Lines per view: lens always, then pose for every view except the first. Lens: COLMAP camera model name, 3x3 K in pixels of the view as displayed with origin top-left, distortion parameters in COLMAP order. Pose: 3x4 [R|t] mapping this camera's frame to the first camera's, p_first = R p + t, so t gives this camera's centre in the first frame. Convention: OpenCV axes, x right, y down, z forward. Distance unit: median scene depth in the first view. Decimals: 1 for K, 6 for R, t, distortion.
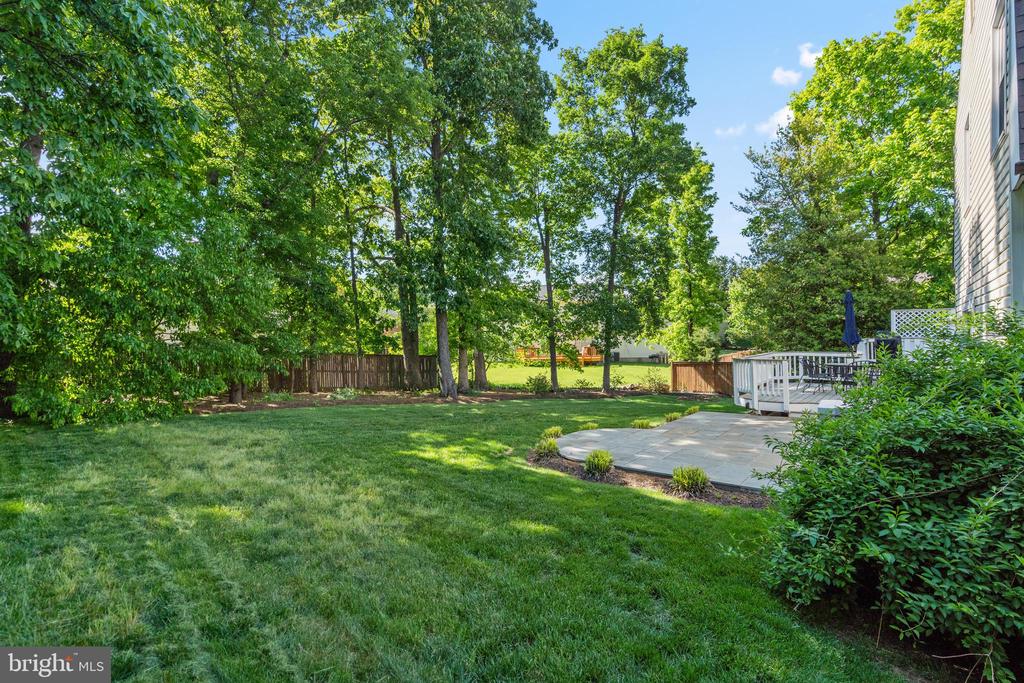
lens RADIAL K [[489.1, 0, 508.2], [0, 489.1, 340.1], [0, 0, 1]] dist [-0.007359, 0.002333]
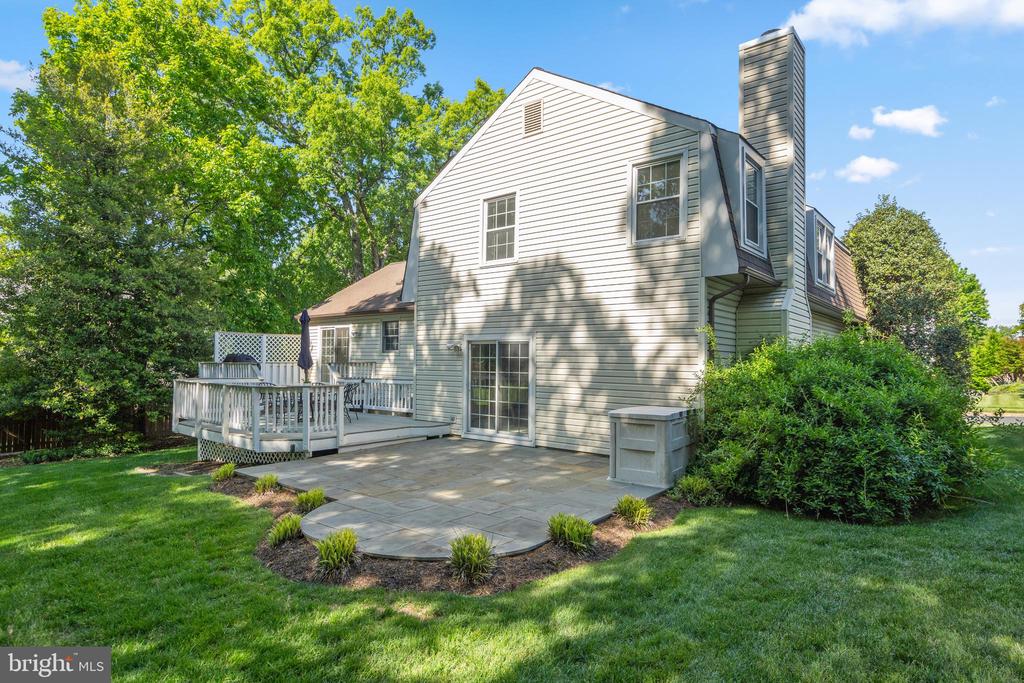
lens RADIAL K [[559.6, 0, 515.7], [0, 559.6, 346.6], [0, 0, 1]] dist [-0.000314, -0.001549]
pose [[-0.006336, 0.044695, 0.998981, -0.170389], [-0.006354, 0.998979, -0.044736, 0.006630], [-0.999960, -0.006631, -0.006046, 0.301164]]
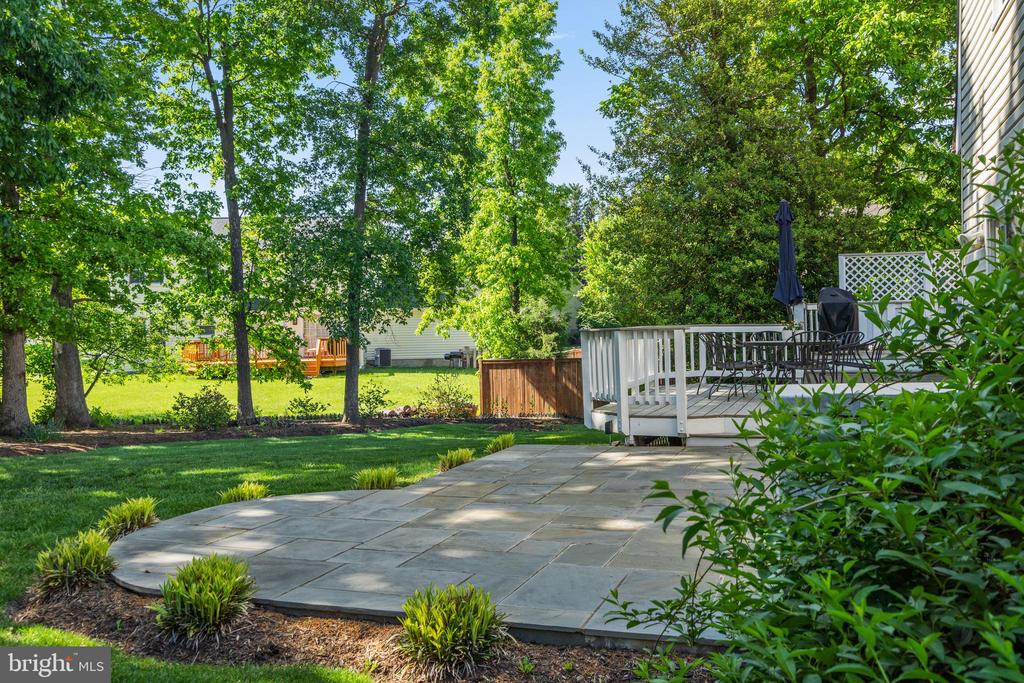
lens RADIAL K [[911.8, 0, 506.2], [0, 911.8, 338.6], [0, 0, 1]] dist [-0.004397, -0.010817]
pose [[0.943293, -0.011240, 0.331770, 0.046780], [0.009593, 0.999932, 0.006600, 0.018753], [-0.331822, -0.003043, 0.943337, 0.090000]]
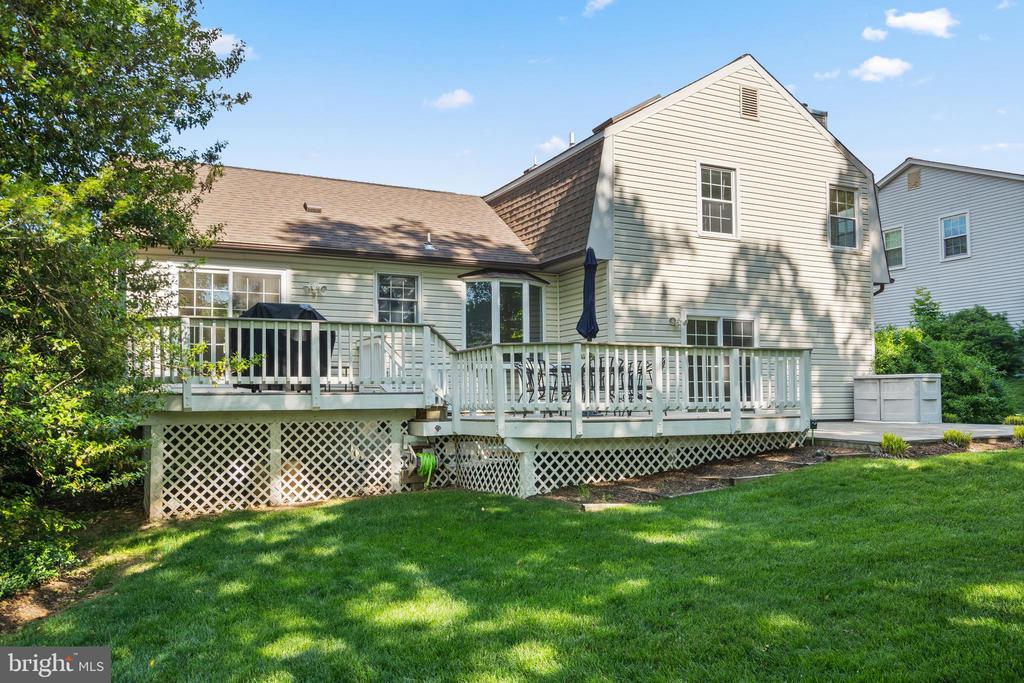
lens RADIAL K [[793.3, 0, 511.5], [0, 793.3, 363.9], [0, 0, 1]] dist [0.006977, 0.006228]
pose [[-0.913881, 0.037144, 0.404279, 0.197803], [0.022584, 0.998915, -0.040726, 0.040080], [-0.405353, -0.028088, -0.913729, 0.964339]]
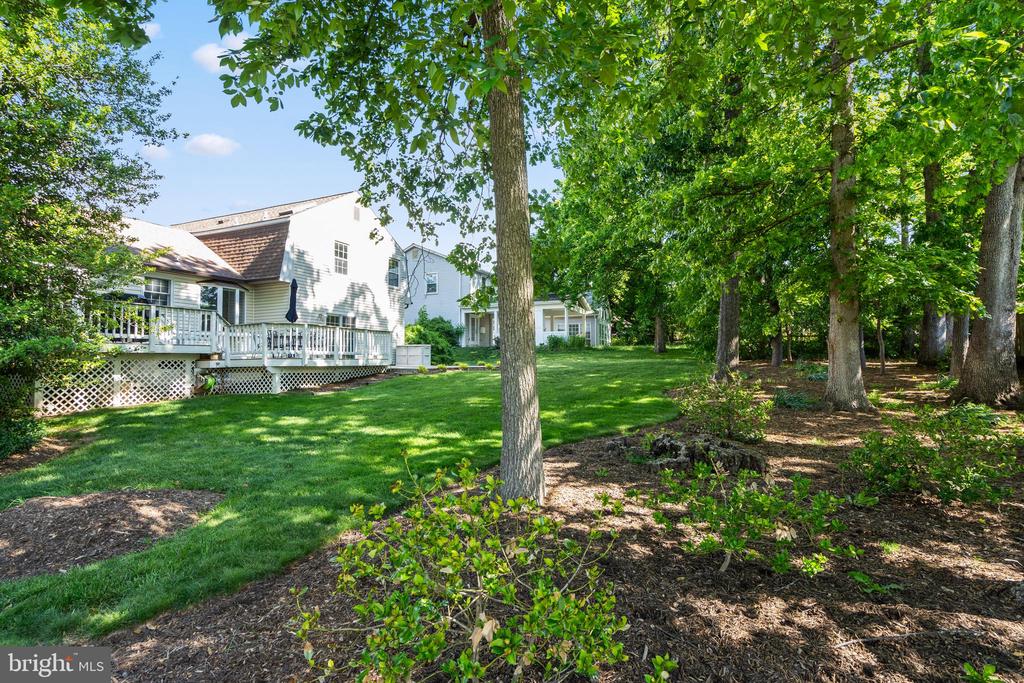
lens RADIAL K [[489.1, 0, 511.6], [0, 489.1, 341.9], [0, 0, 1]] dist [-0.007359, 0.002333]
pose [[-0.960106, 0.007925, -0.279523, 0.256279], [0.016418, 0.999472, -0.028055, 0.053328], [0.279153, -0.031525, -0.959729, 1.179025]]
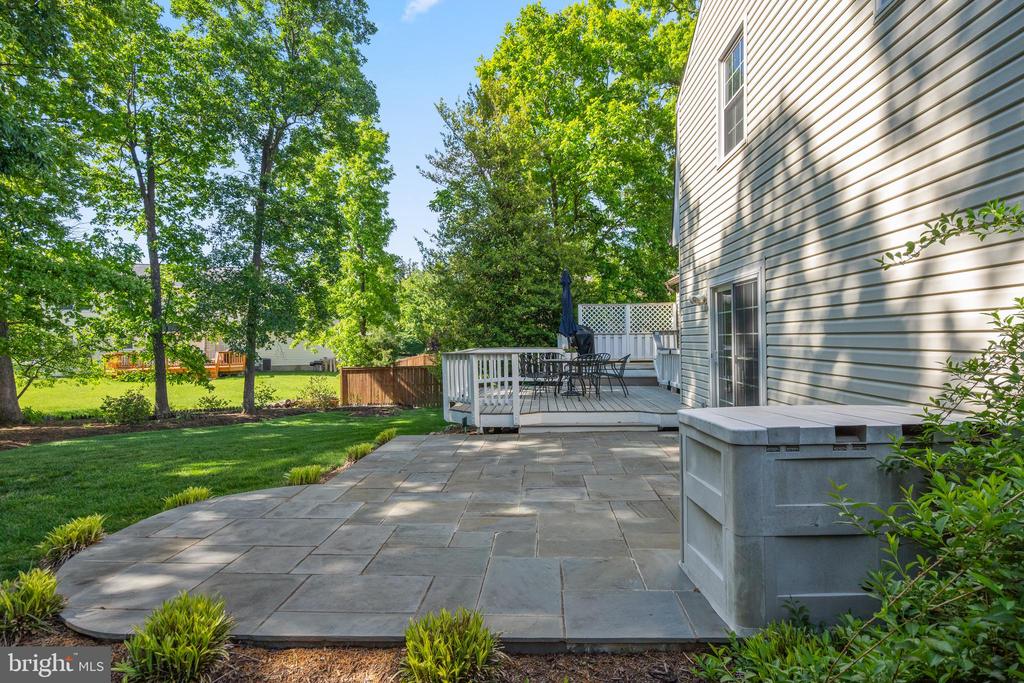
lens RADIAL K [[559.6, 0, 515.6], [0, 559.6, 339.0], [0, 0, 1]] dist [-0.000314, -0.001549]
pose [[0.805658, 0.005771, 0.592352, 0.038503], [0.002396, 0.999913, -0.013000, 0.013420], [-0.592376, 0.011892, 0.805574, 0.149272]]
